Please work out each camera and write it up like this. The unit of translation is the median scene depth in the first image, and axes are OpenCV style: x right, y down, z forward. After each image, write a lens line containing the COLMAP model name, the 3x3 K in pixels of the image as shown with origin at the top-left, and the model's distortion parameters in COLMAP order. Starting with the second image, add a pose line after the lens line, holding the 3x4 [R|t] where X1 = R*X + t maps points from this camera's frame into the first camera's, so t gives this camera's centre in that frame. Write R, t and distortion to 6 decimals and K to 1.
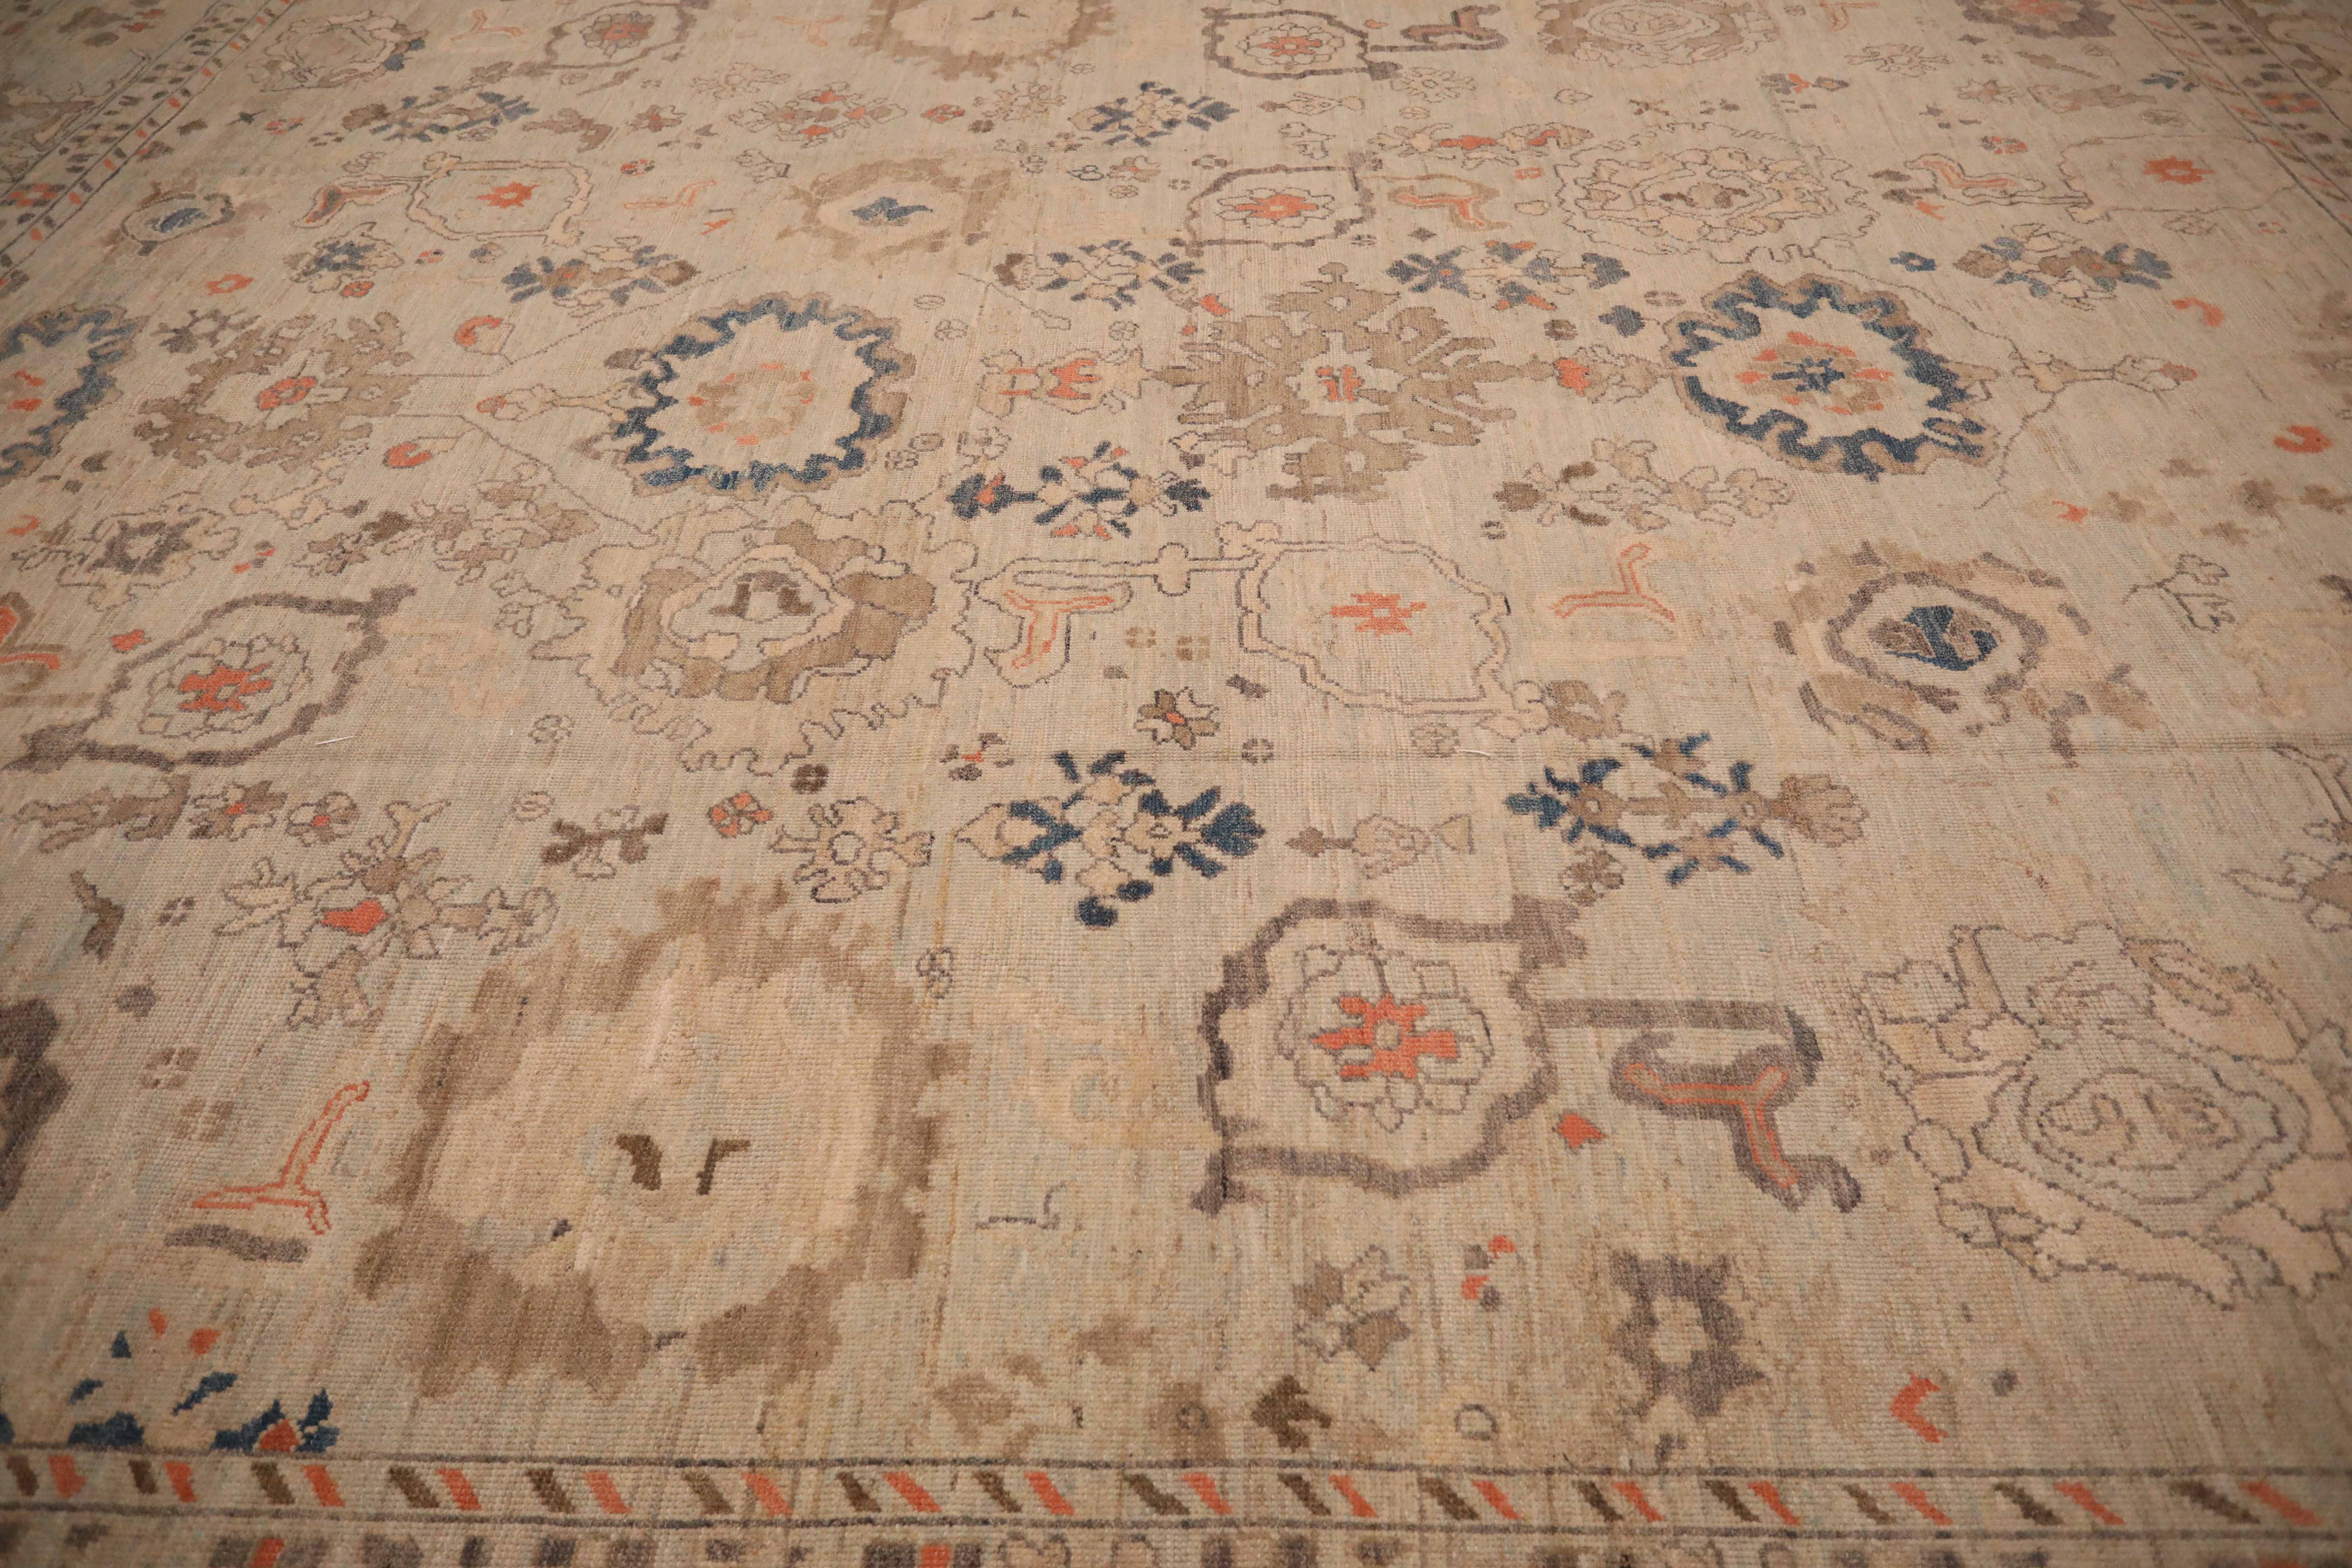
lens RADIAL K [[1632.5, 0, 1176.0], [0, 1632.5, 784.0], [0, 0, 1]] dist [-0.057860, 0.072443]
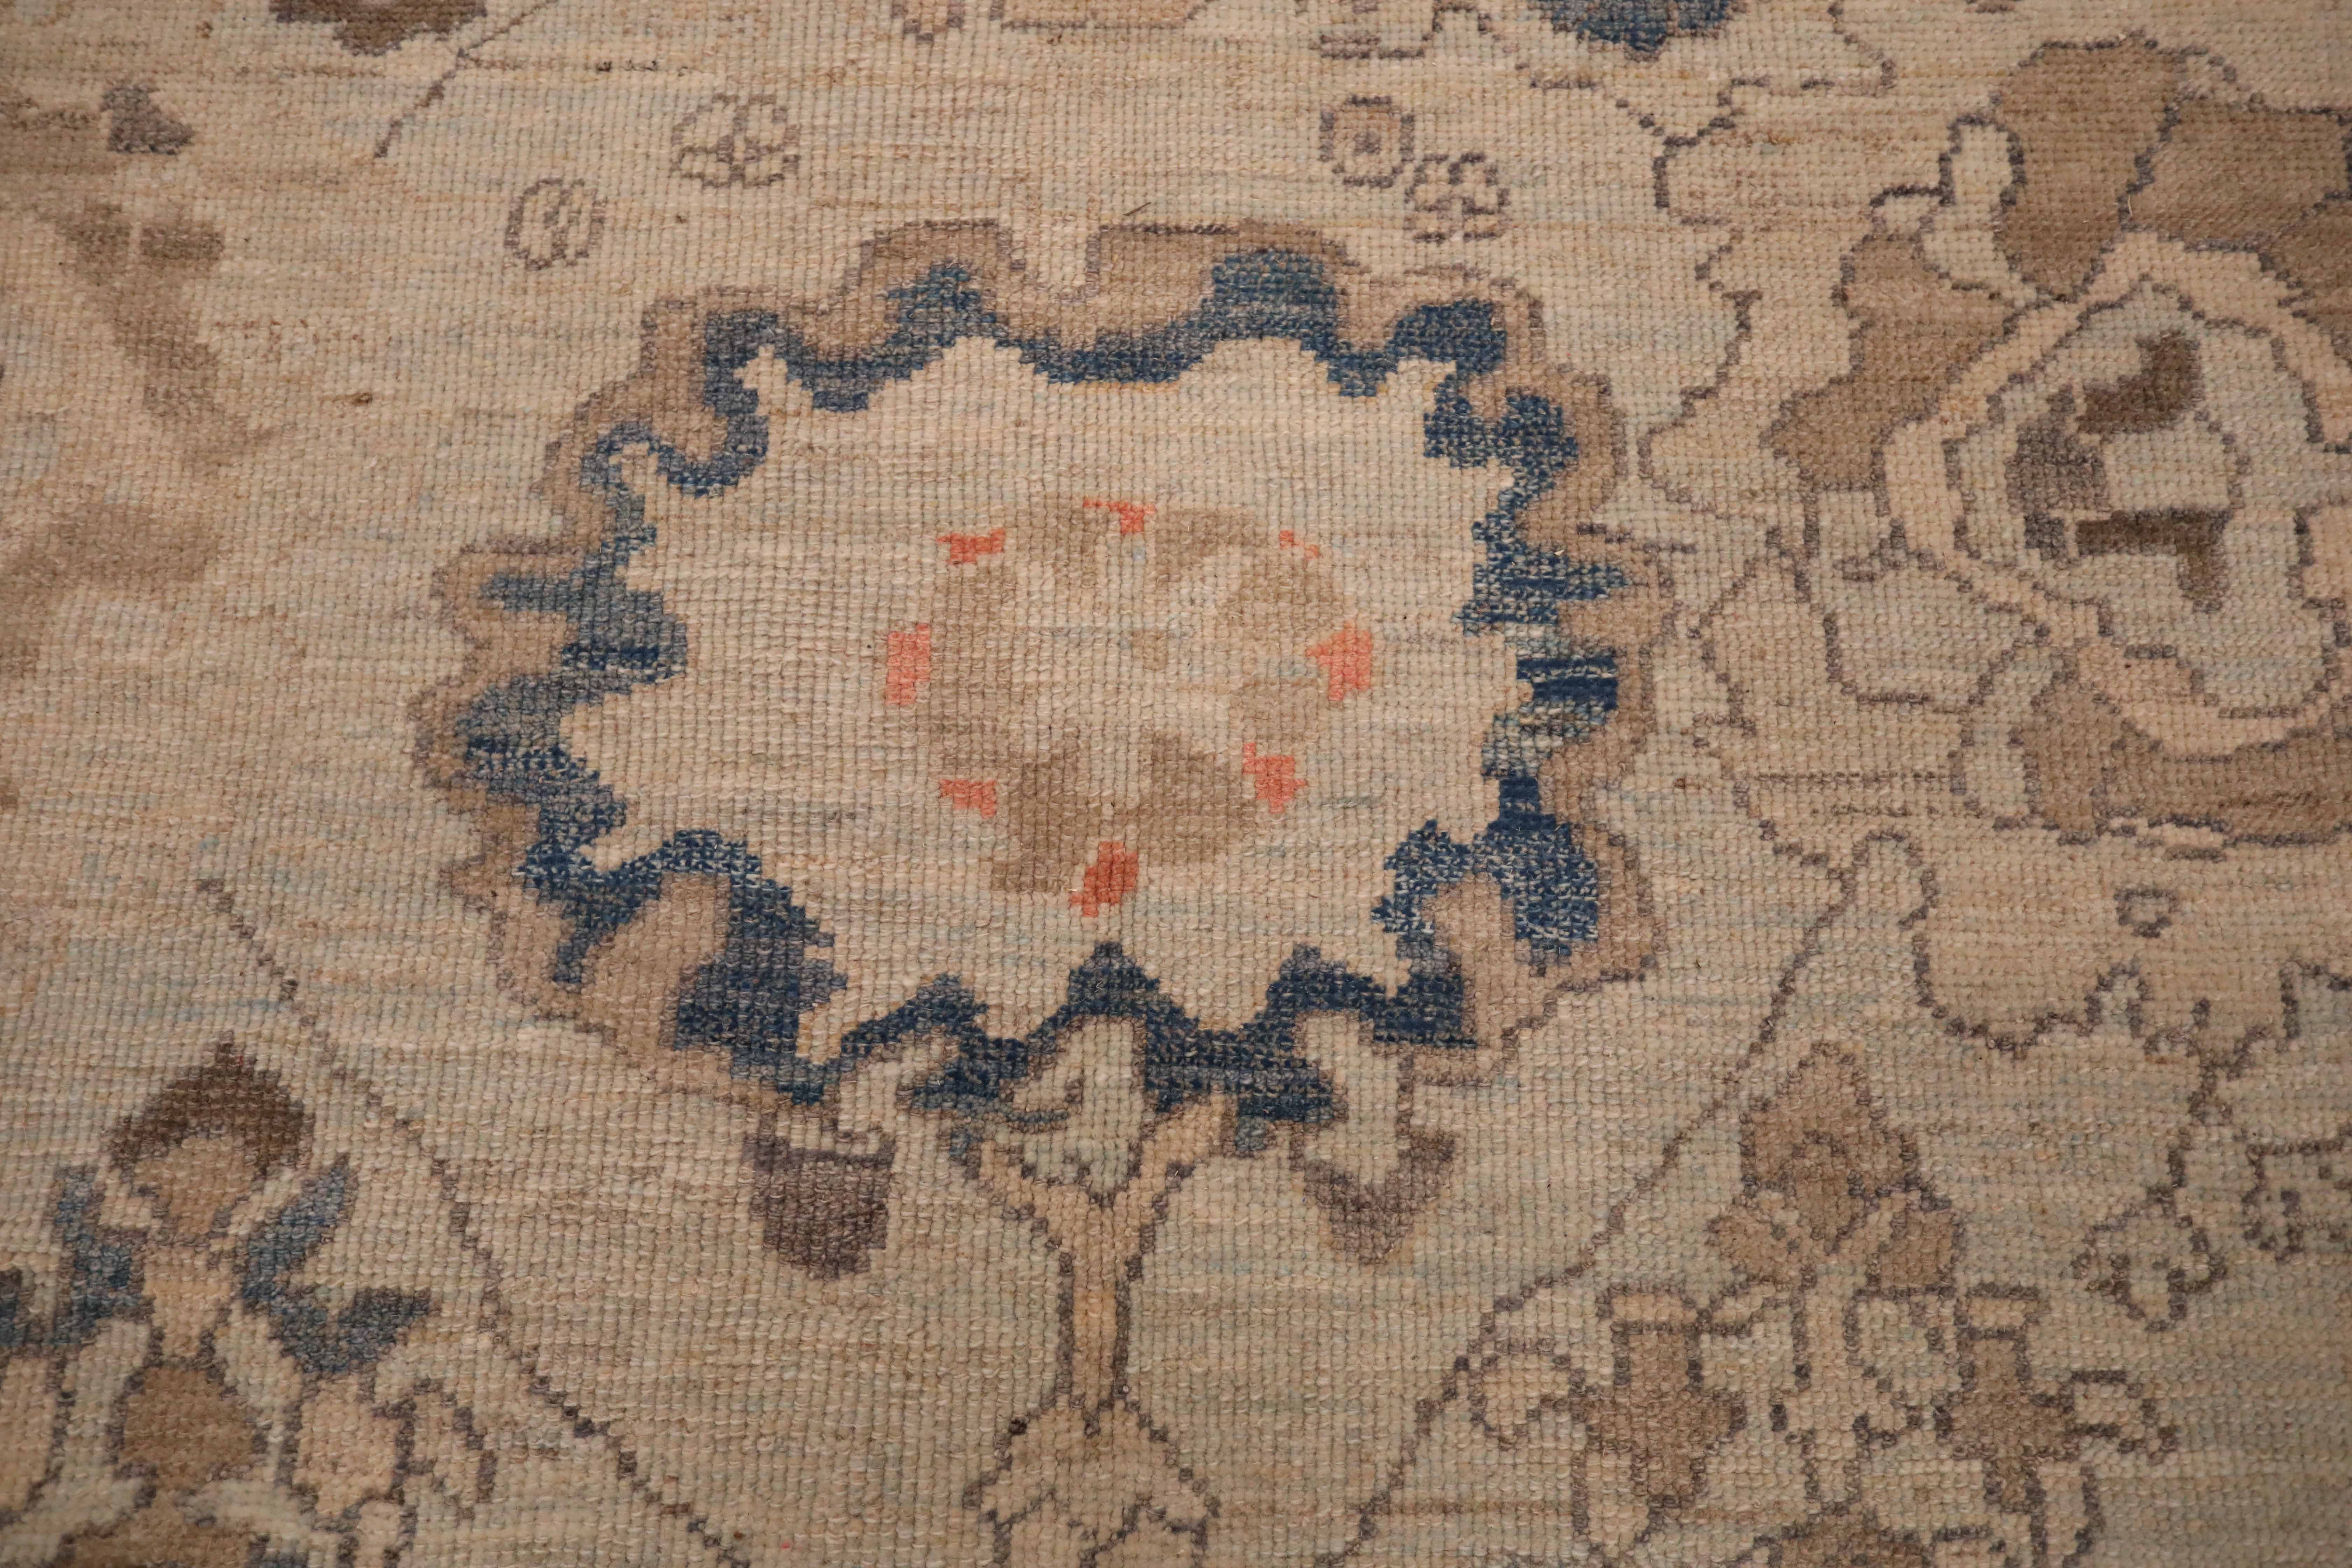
lens RADIAL K [[1947.1, 0, 1176.0], [0, 1947.1, 784.0], [0, 0, 1]] dist [-0.027888, 0.076760]
pose [[-0.000623, -0.958298, 0.285772, -0.390637], [0.746469, 0.189713, 0.637803, -0.465212], [-0.665420, 0.213717, 0.715221, 0.765489]]
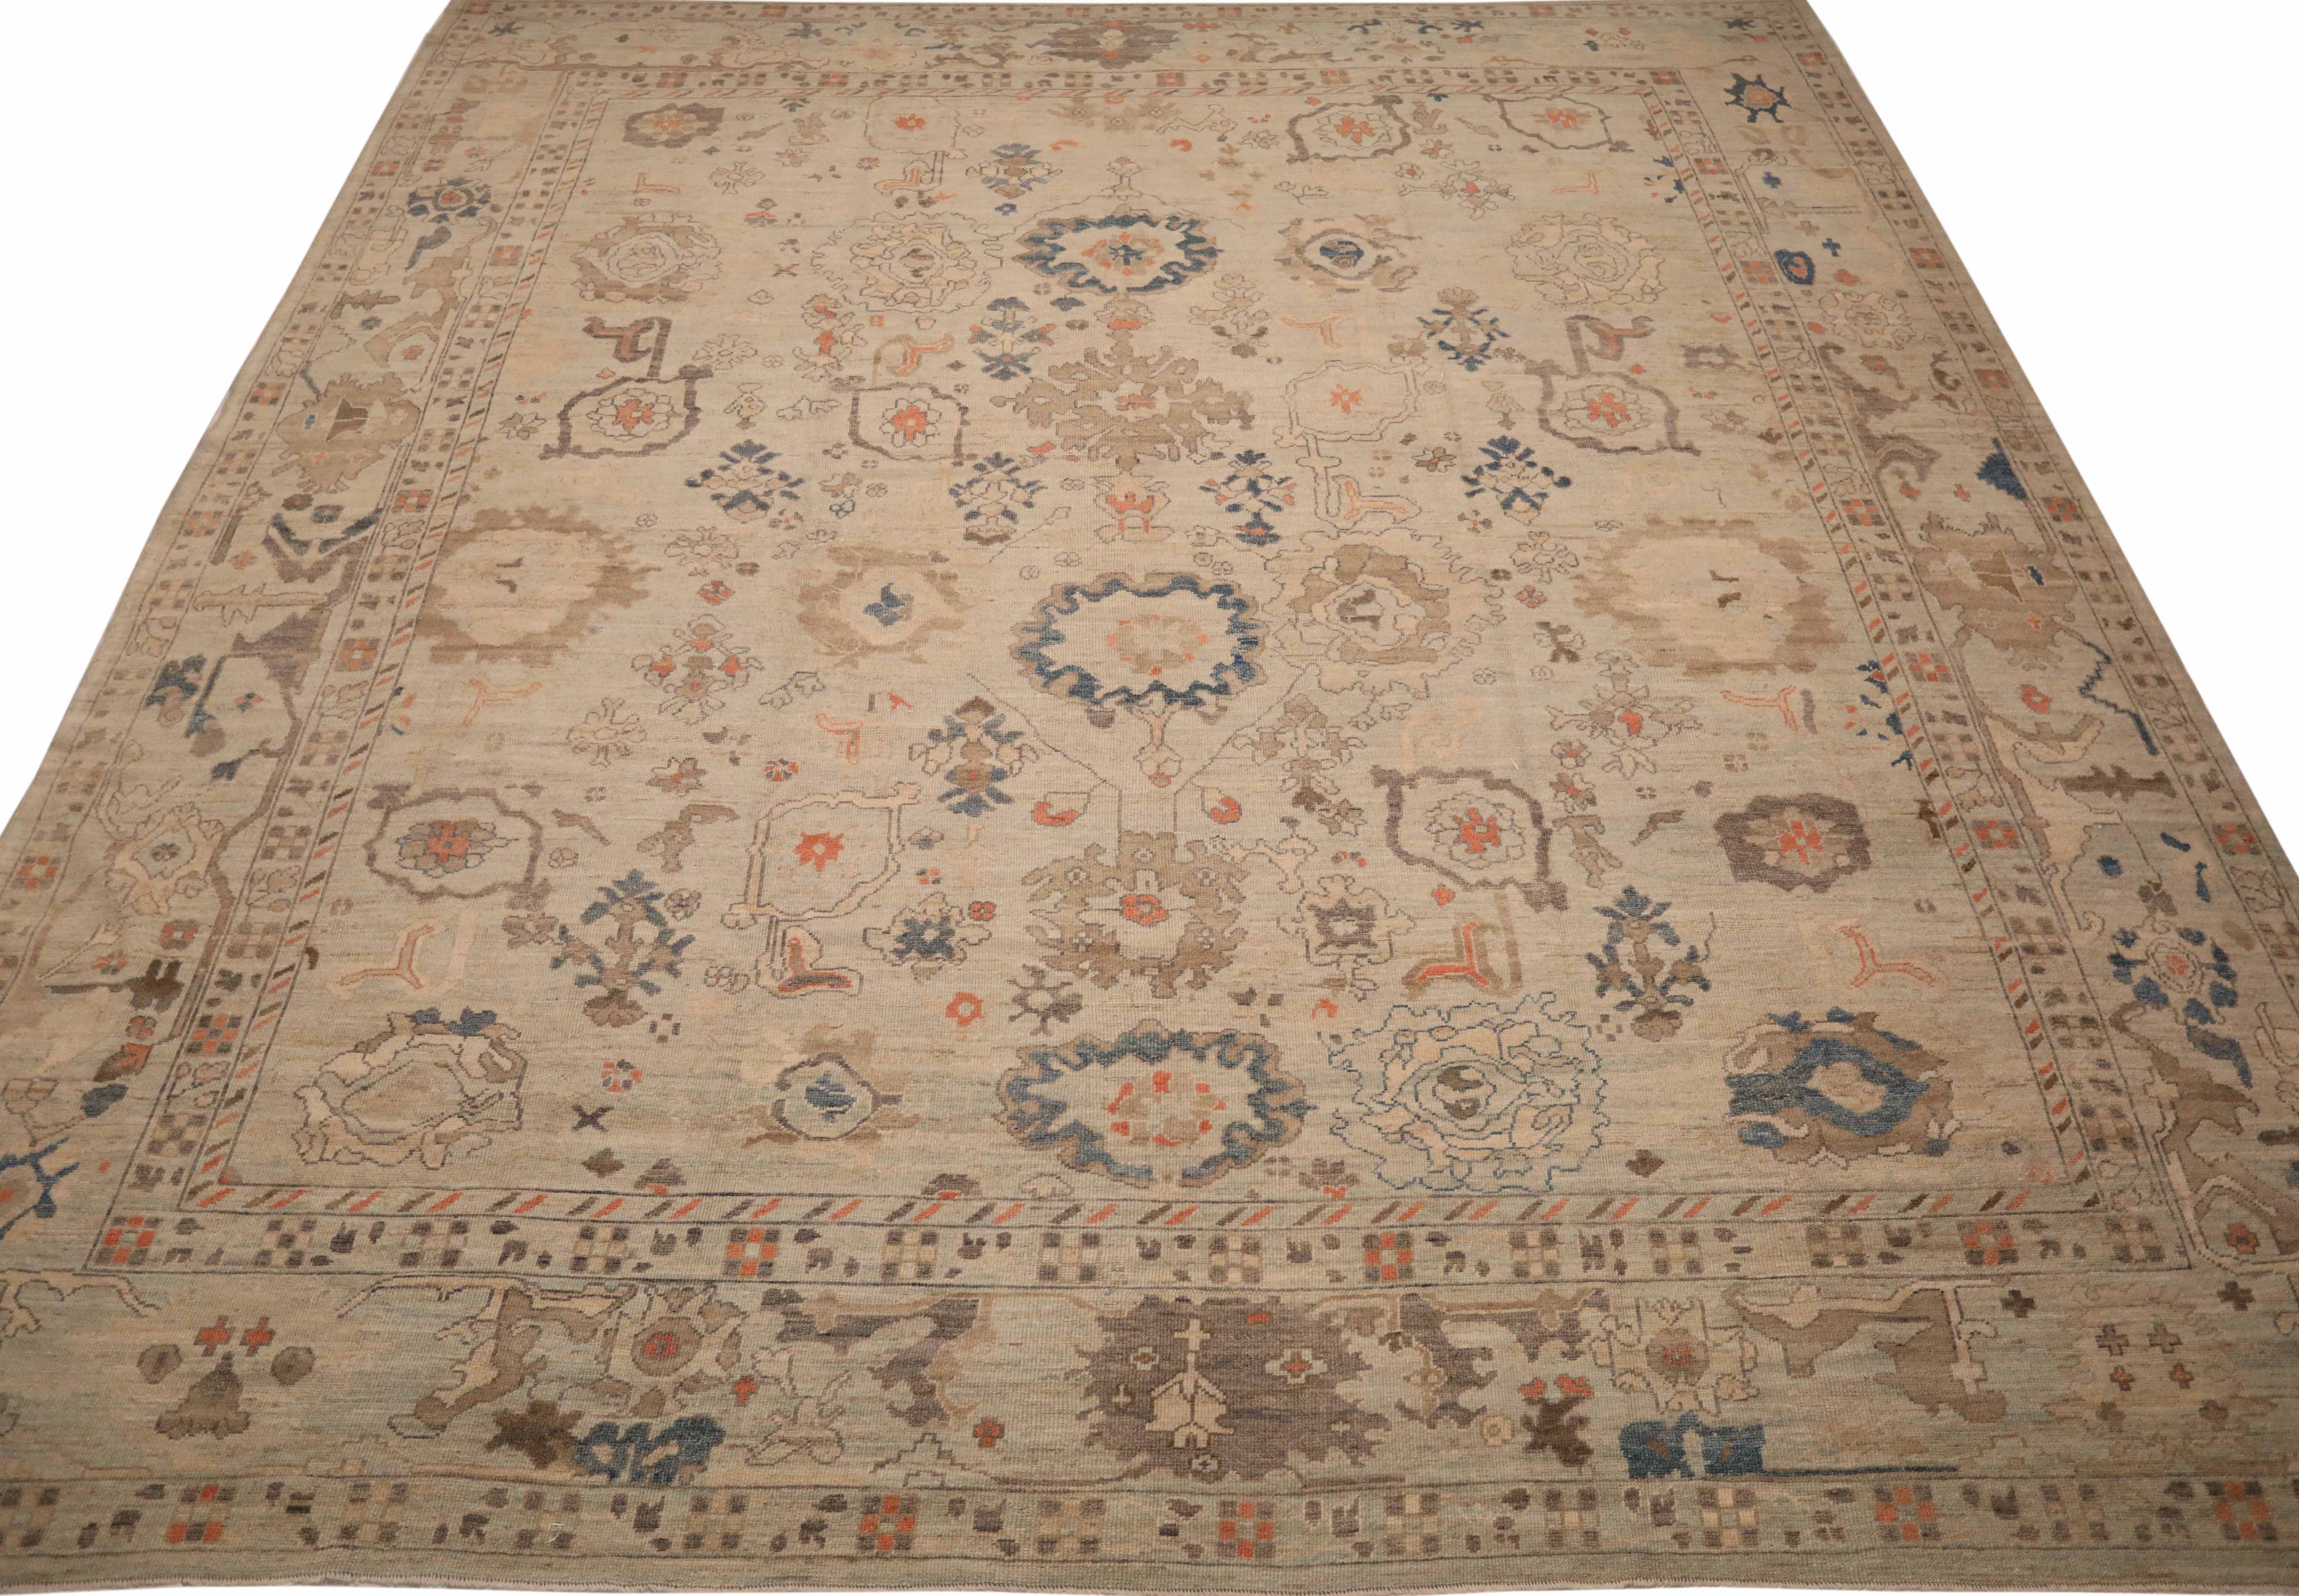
lens RADIAL K [[1904.7, 0, 1149.5], [0, 1904.7, 798.0], [0, 0, 1]] dist [-0.109161, 0.003623]
pose [[-0.038105, -0.721029, 0.691856, -1.571246], [0.717481, 0.462168, 0.521173, -1.086831], [-0.695535, 0.516253, 0.499714, 0.240144]]
